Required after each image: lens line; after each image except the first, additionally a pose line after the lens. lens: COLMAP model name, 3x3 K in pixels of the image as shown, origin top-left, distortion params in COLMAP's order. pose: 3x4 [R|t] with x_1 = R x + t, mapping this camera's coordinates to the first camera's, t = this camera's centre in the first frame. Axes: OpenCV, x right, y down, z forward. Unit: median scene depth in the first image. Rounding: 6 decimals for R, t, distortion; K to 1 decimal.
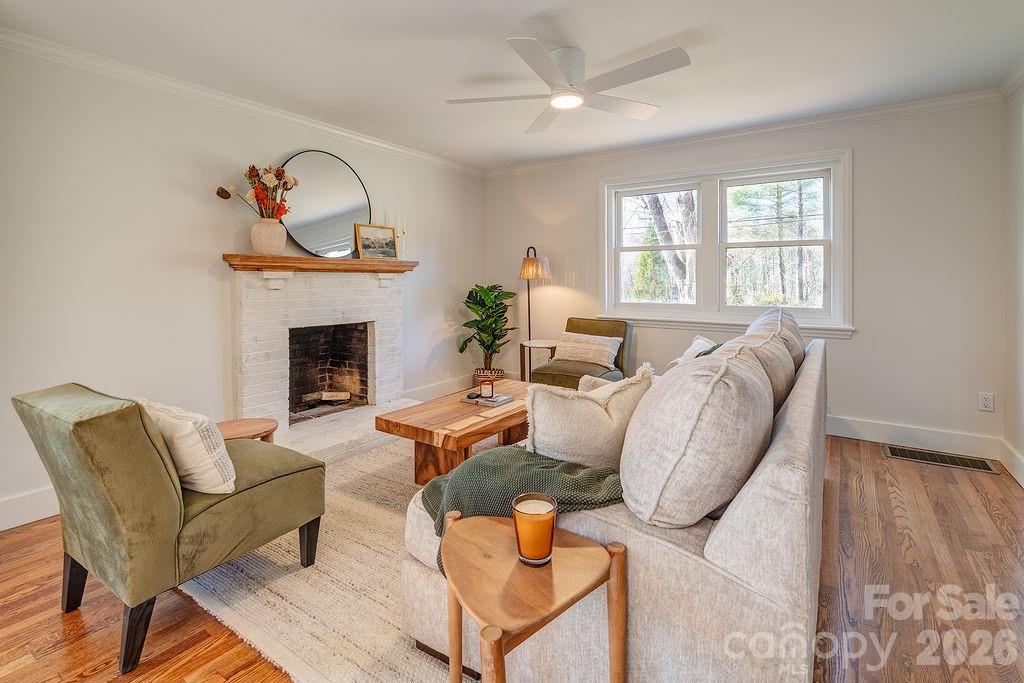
lens RADIAL K [[480.9, 0, 504.2], [0, 480.9, 290.0], [0, 0, 1]] dist [0.015196, -0.007982]
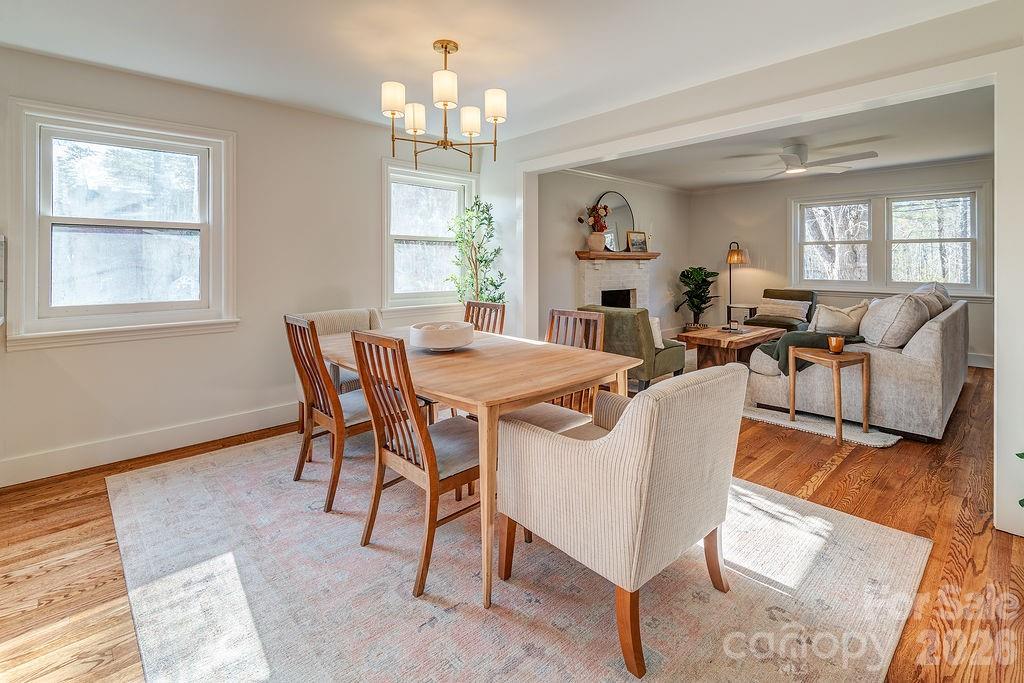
lens RADIAL K [[480.9, 0, 447.2], [0, 480.9, 270.8], [0, 0, 1]] dist [0.015196, -0.007982]
pose [[0.961667, 0.004046, -0.274191, -0.442130], [-0.004985, 0.999984, -0.002729, 0.009586], [0.274175, 0.003991, 0.961672, -0.801746]]
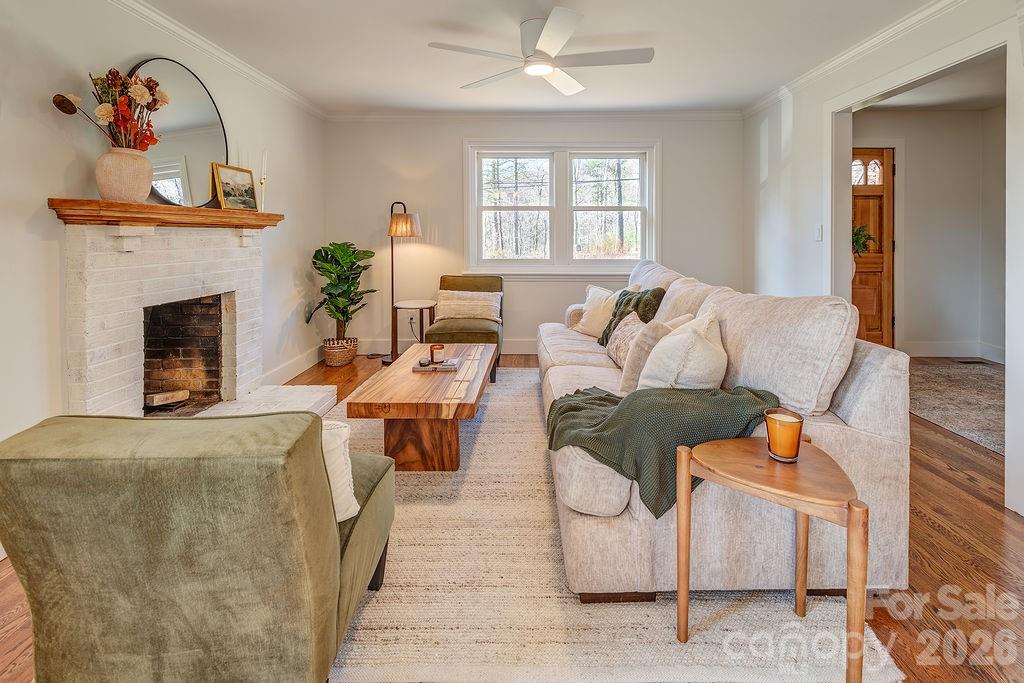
lens RADIAL K [[505.3, 0, 494.5], [0, 505.3, 244.4], [0, 0, 1]] dist [0.016238, -0.004151]
pose [[0.824570, -0.008445, 0.565697, -0.385504], [0.011039, 0.999938, -0.001163, -0.004349], [-0.565653, 0.007204, 0.824612, 0.092435]]
